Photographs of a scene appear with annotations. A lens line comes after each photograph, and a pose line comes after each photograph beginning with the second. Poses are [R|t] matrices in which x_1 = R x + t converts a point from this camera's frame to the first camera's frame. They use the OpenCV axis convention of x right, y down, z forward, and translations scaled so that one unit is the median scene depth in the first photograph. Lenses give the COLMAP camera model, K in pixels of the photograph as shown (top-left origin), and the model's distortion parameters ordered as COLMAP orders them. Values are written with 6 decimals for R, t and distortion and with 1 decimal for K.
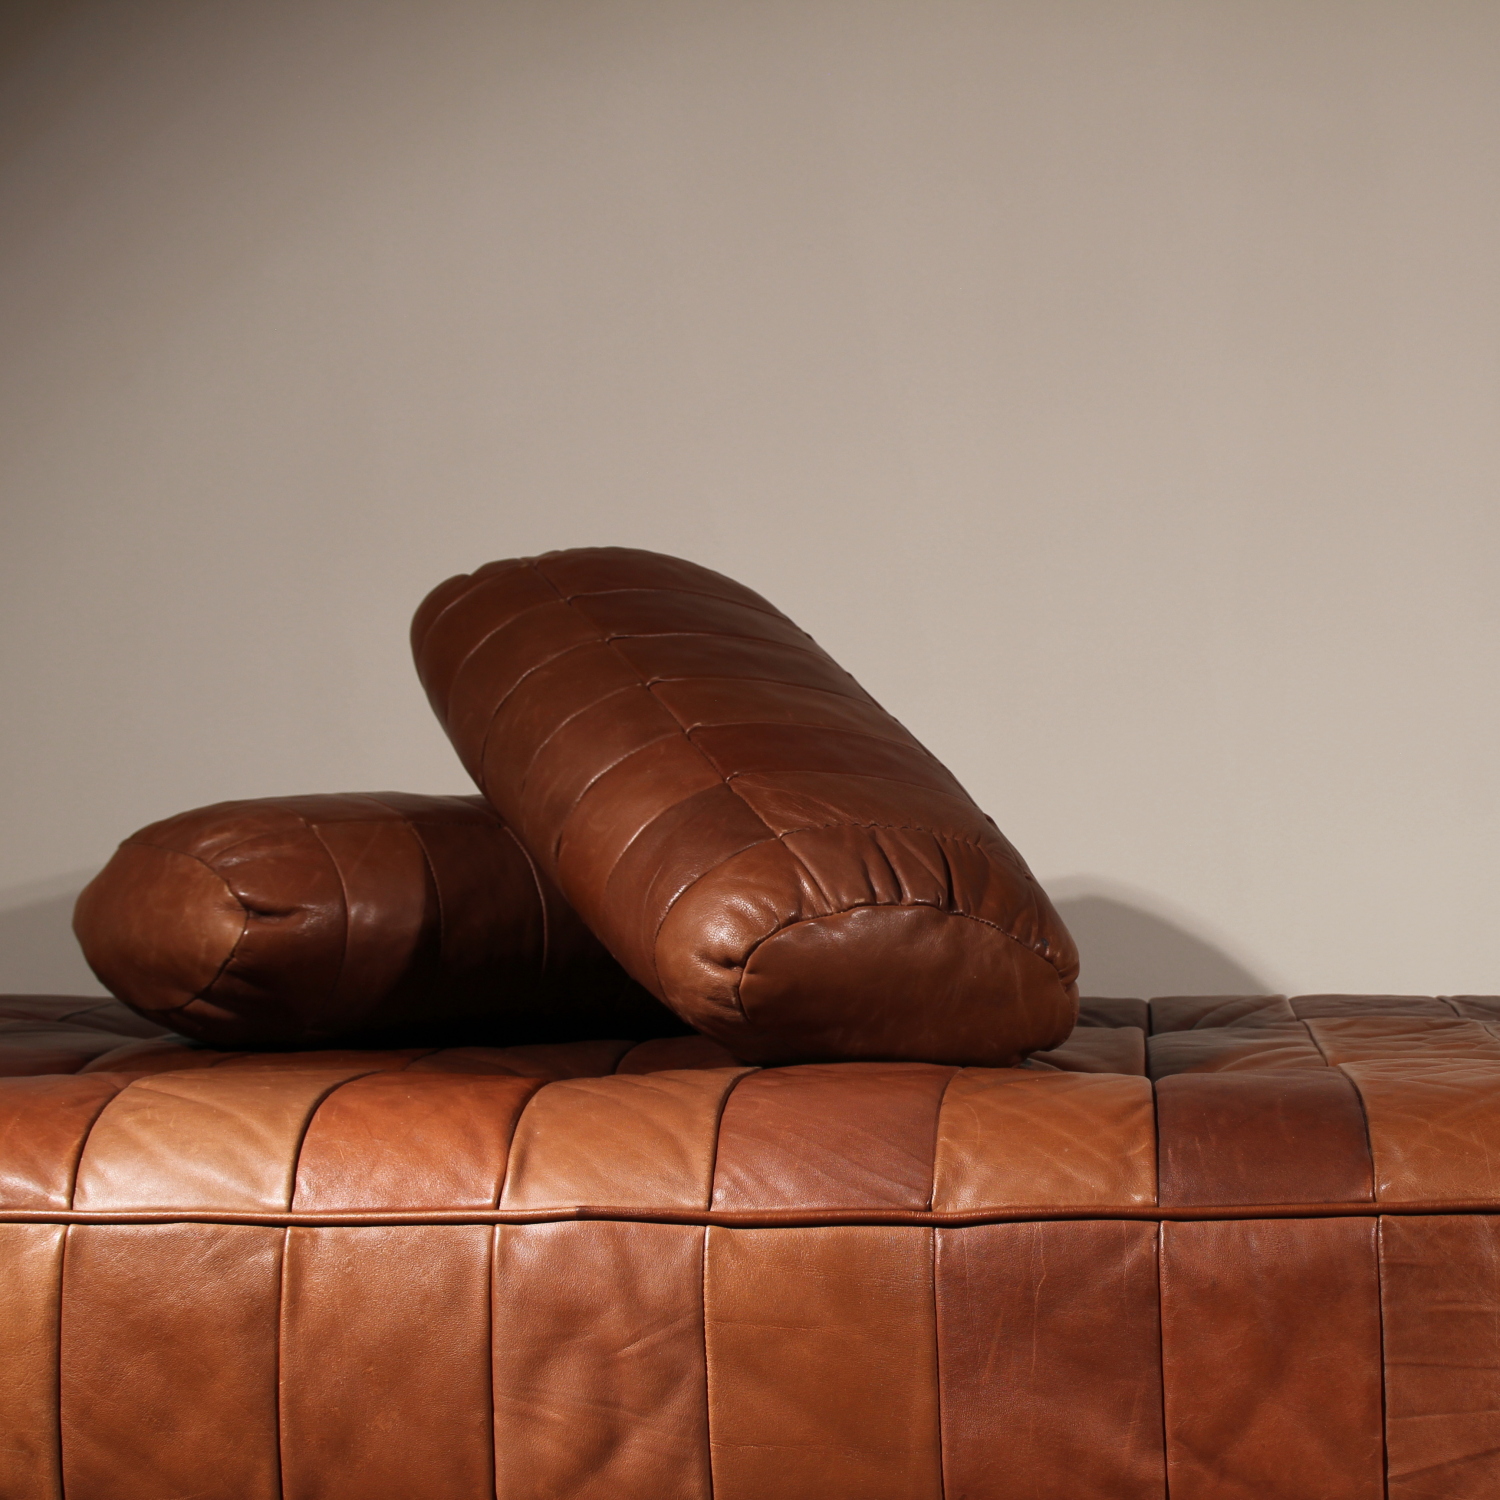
lens RADIAL K [[3494.0, 0, 983.8], [0, 3494.0, 750.2], [0, 0, 1]] dist [0.068374, 0.272307]
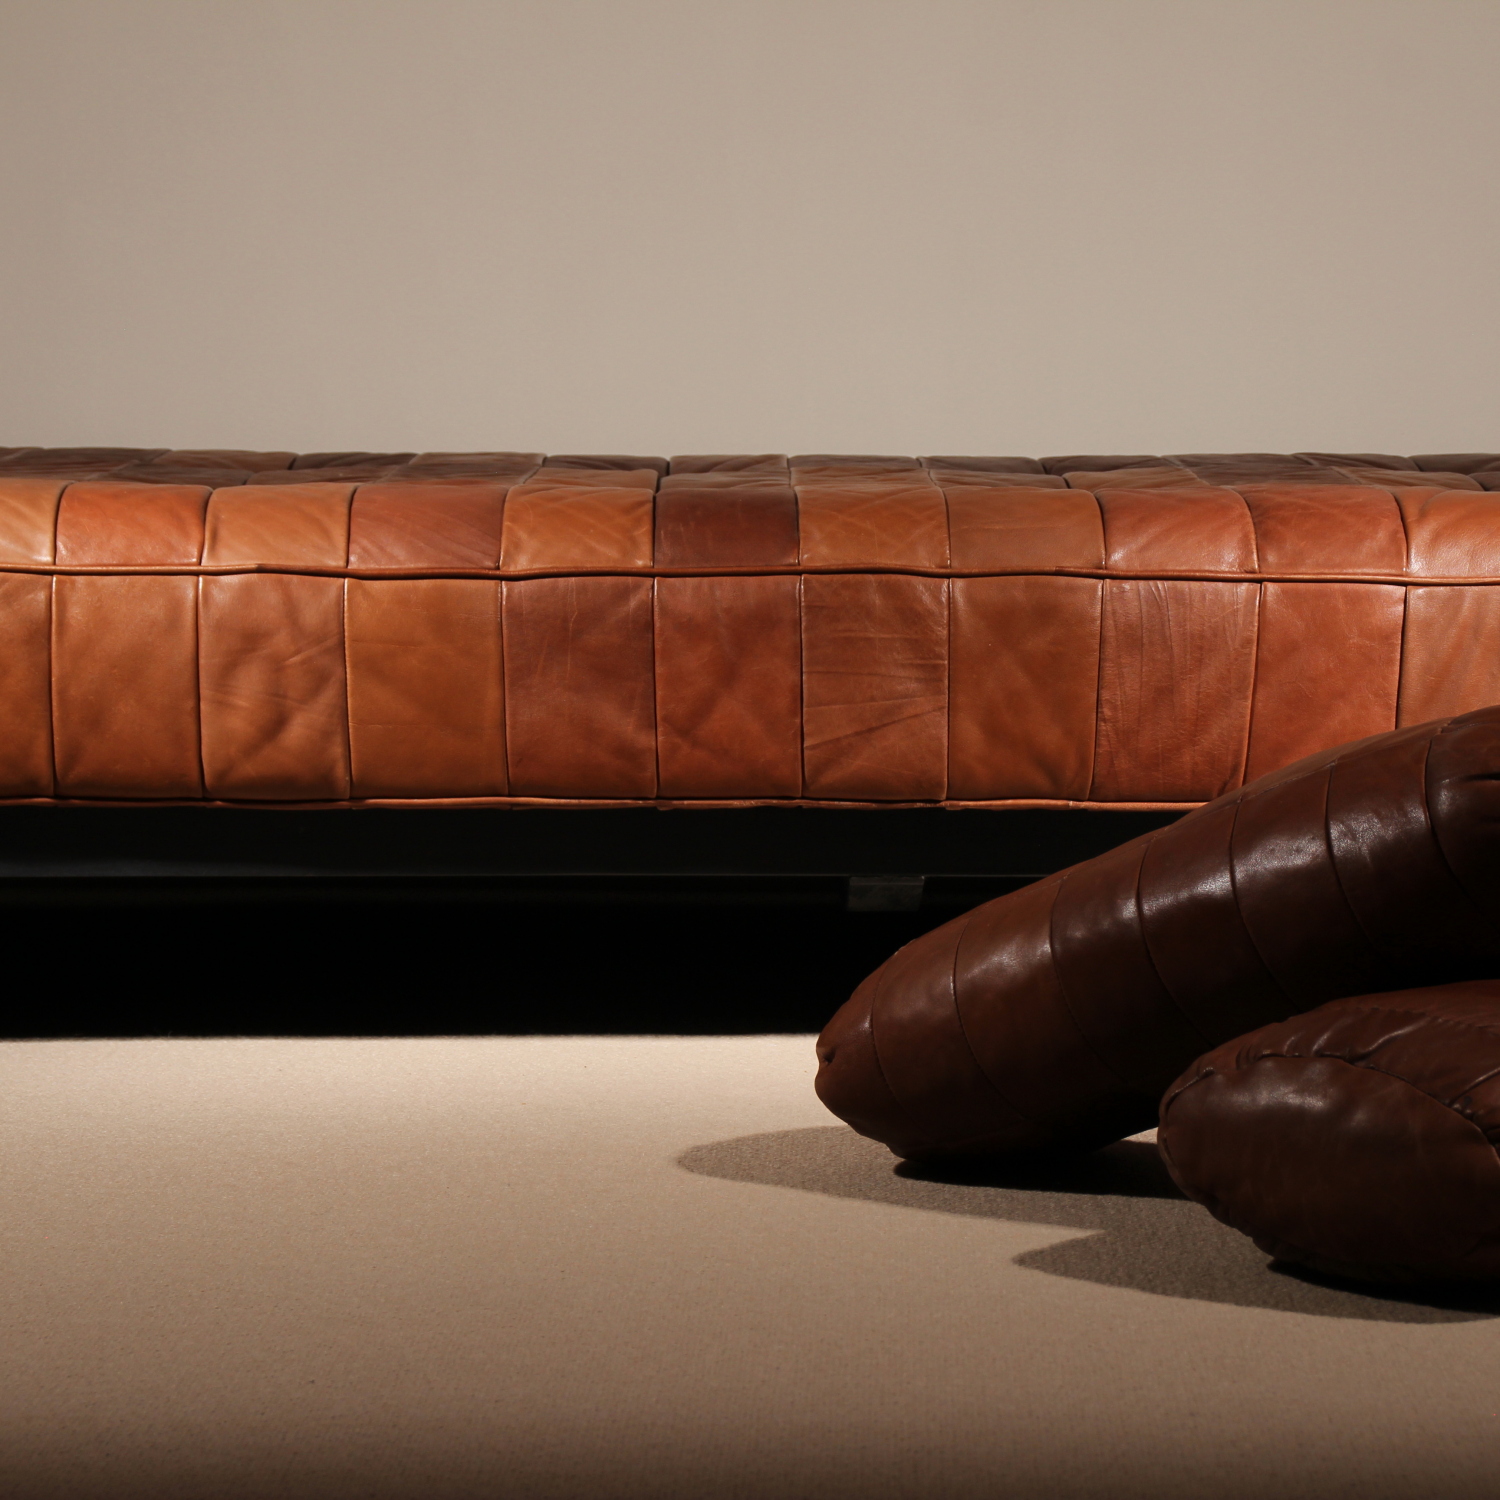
lens RADIAL K [[5491.2, 0, 859.4], [0, 5491.2, 784.0], [0, 0, 1]] dist [0.402536, 0.067303]
pose [[0.997744, 0.006103, 0.066856, -0.018235], [-0.013278, 0.994127, 0.107406, -0.029730], [-0.065808, -0.108052, 0.991965, -1.324432]]
